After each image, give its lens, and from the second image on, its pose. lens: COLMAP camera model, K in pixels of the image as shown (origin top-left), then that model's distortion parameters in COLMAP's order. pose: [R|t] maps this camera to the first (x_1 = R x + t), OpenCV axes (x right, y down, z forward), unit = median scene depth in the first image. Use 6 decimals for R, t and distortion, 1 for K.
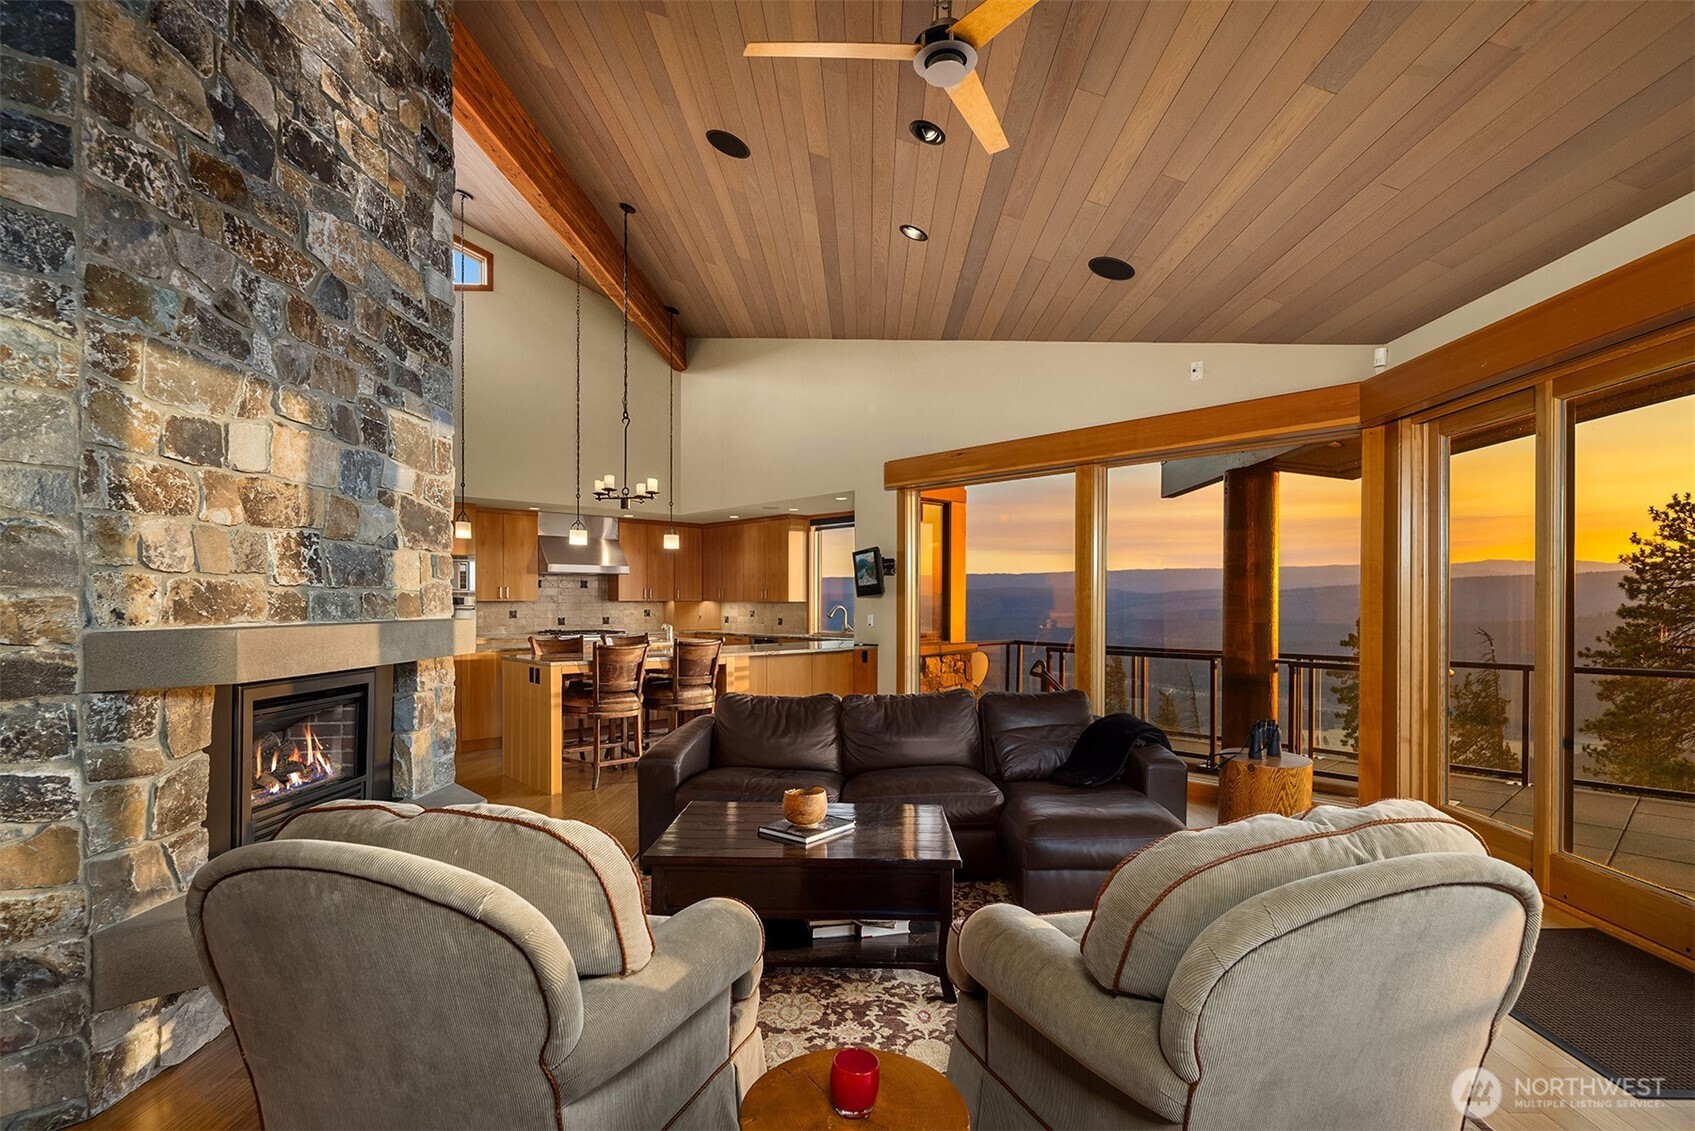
lens RADIAL K [[800.3, 0, 847.9], [0, 800.3, 598.8], [0, 0, 1]] dist [0.000241, -0.005332]
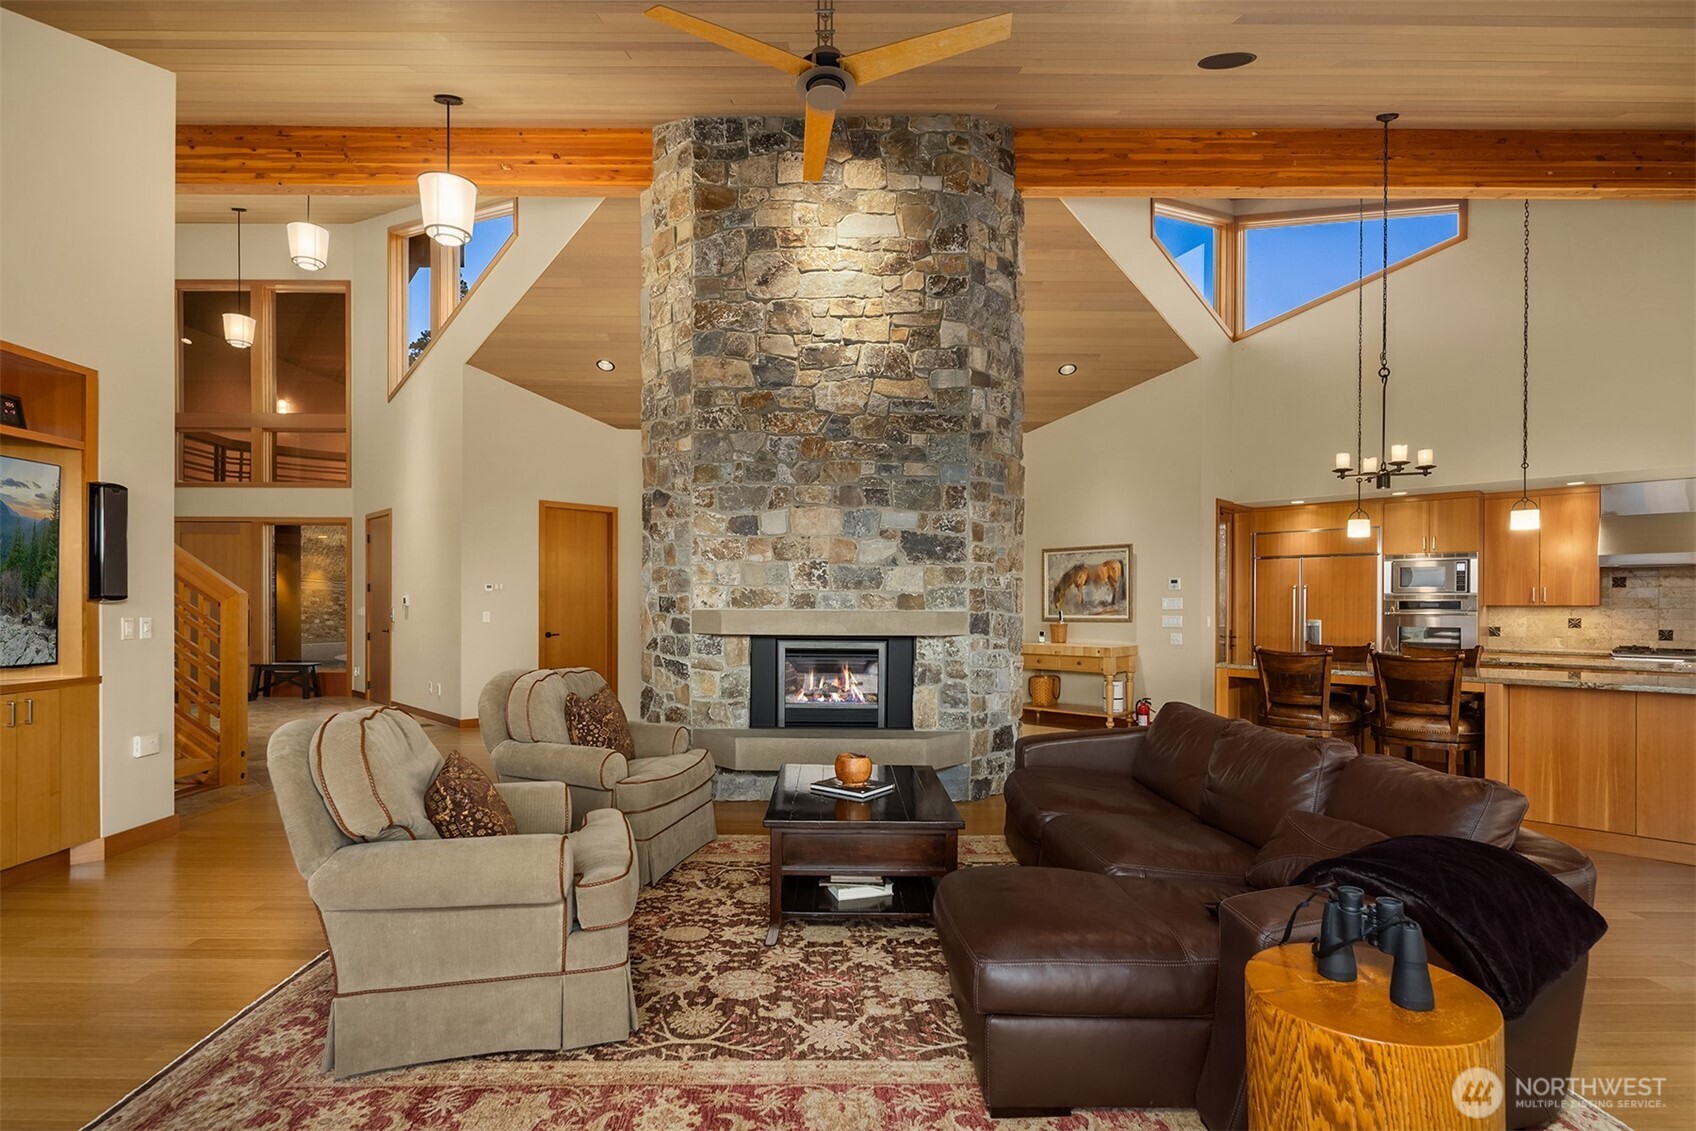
lens RADIAL K [[800.8, 0, 848.4], [0, 800.8, 598.8], [0, 0, 1]] dist [0.000241, -0.005332]
pose [[0.058014, -0.008779, -0.998277, 1.254593], [-0.003419, 0.999954, -0.008992, 0.021893], [0.998310, 0.003935, 0.057982, 1.028259]]
